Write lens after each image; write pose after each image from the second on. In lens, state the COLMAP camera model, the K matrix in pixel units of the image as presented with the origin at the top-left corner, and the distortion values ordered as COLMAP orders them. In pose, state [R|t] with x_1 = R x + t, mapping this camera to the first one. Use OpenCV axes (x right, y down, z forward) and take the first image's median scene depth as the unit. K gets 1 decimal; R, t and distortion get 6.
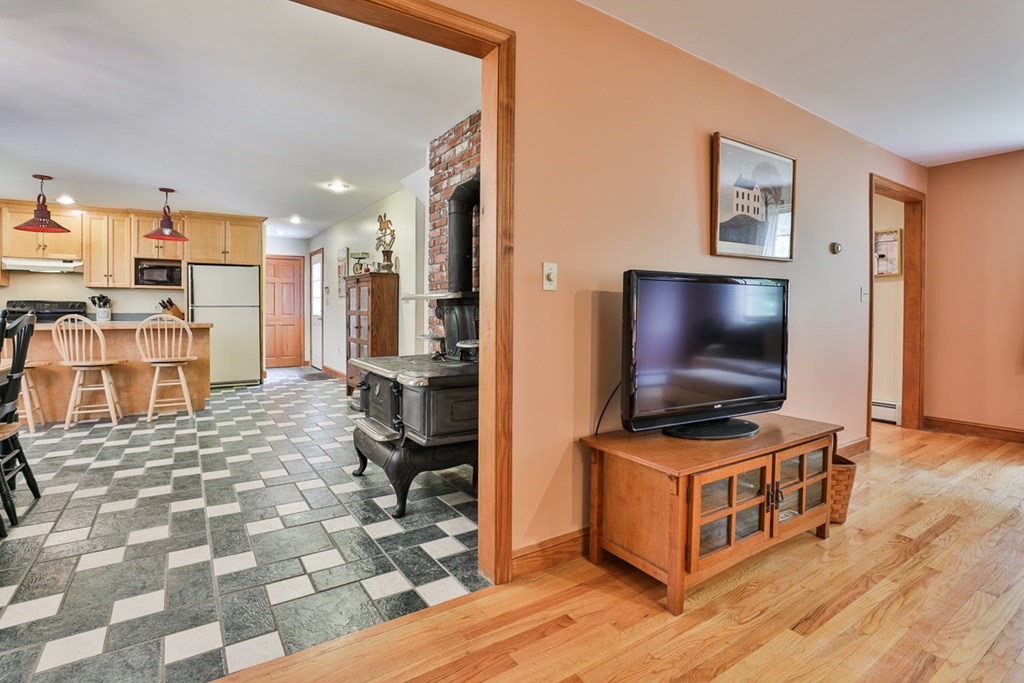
lens RADIAL K [[485.3, 0, 514.2], [0, 485.3, 314.9], [0, 0, 1]] dist [-0.017885, 0.000168]
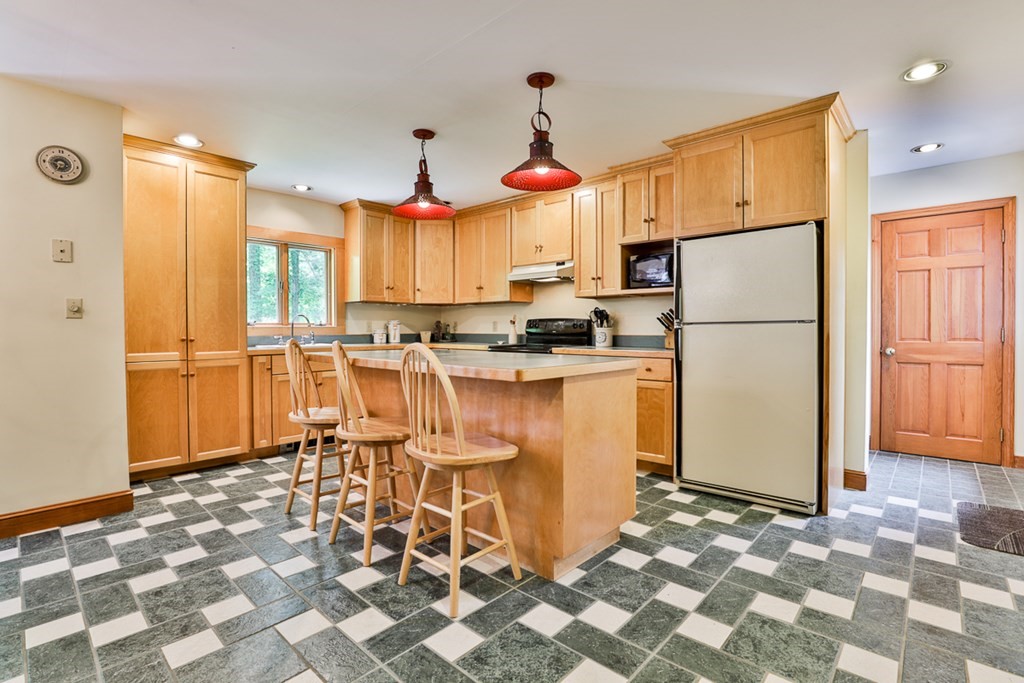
lens RADIAL K [[501.3, 0, 516.5], [0, 501.3, 334.8], [0, 0, 1]] dist [-0.014649, 0.001047]
pose [[0.264898, 0.008578, -0.964238, -0.213841], [-0.004617, 0.999960, 0.007628, -0.009358], [0.964265, 0.002431, 0.264927, 0.719751]]
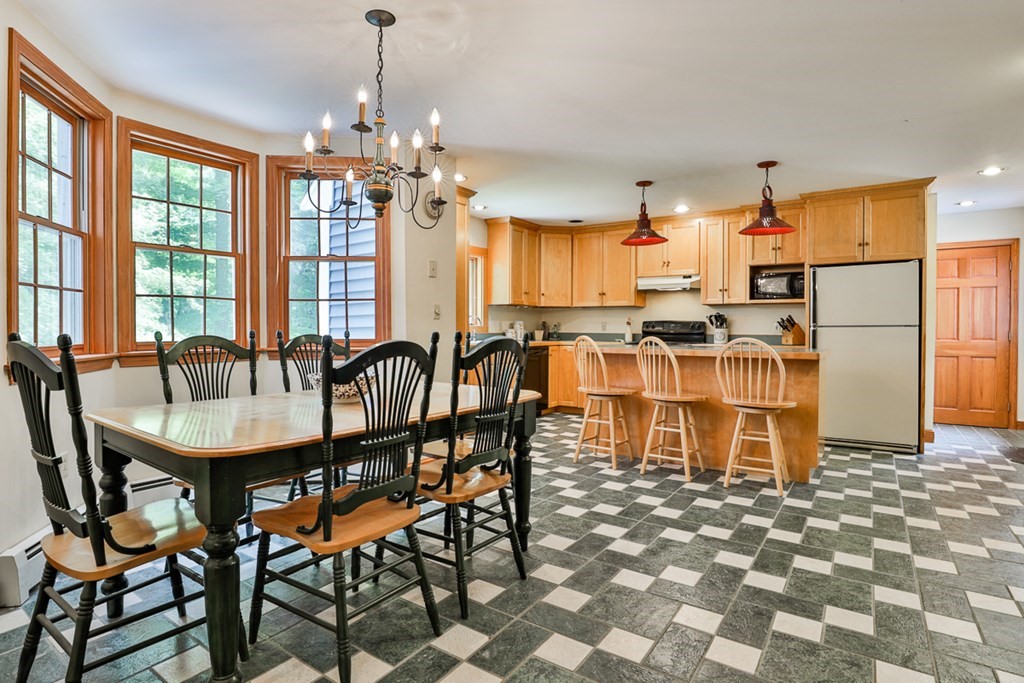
lens RADIAL K [[559.4, 0, 512.8], [0, 559.4, 335.3], [0, 0, 1]] dist [-0.002704, 0.000194]
pose [[0.392187, 0.010788, -0.919822, -0.086563], [-0.011587, 0.999910, 0.006787, -0.004998], [0.919813, 0.007996, 0.392276, 0.275505]]
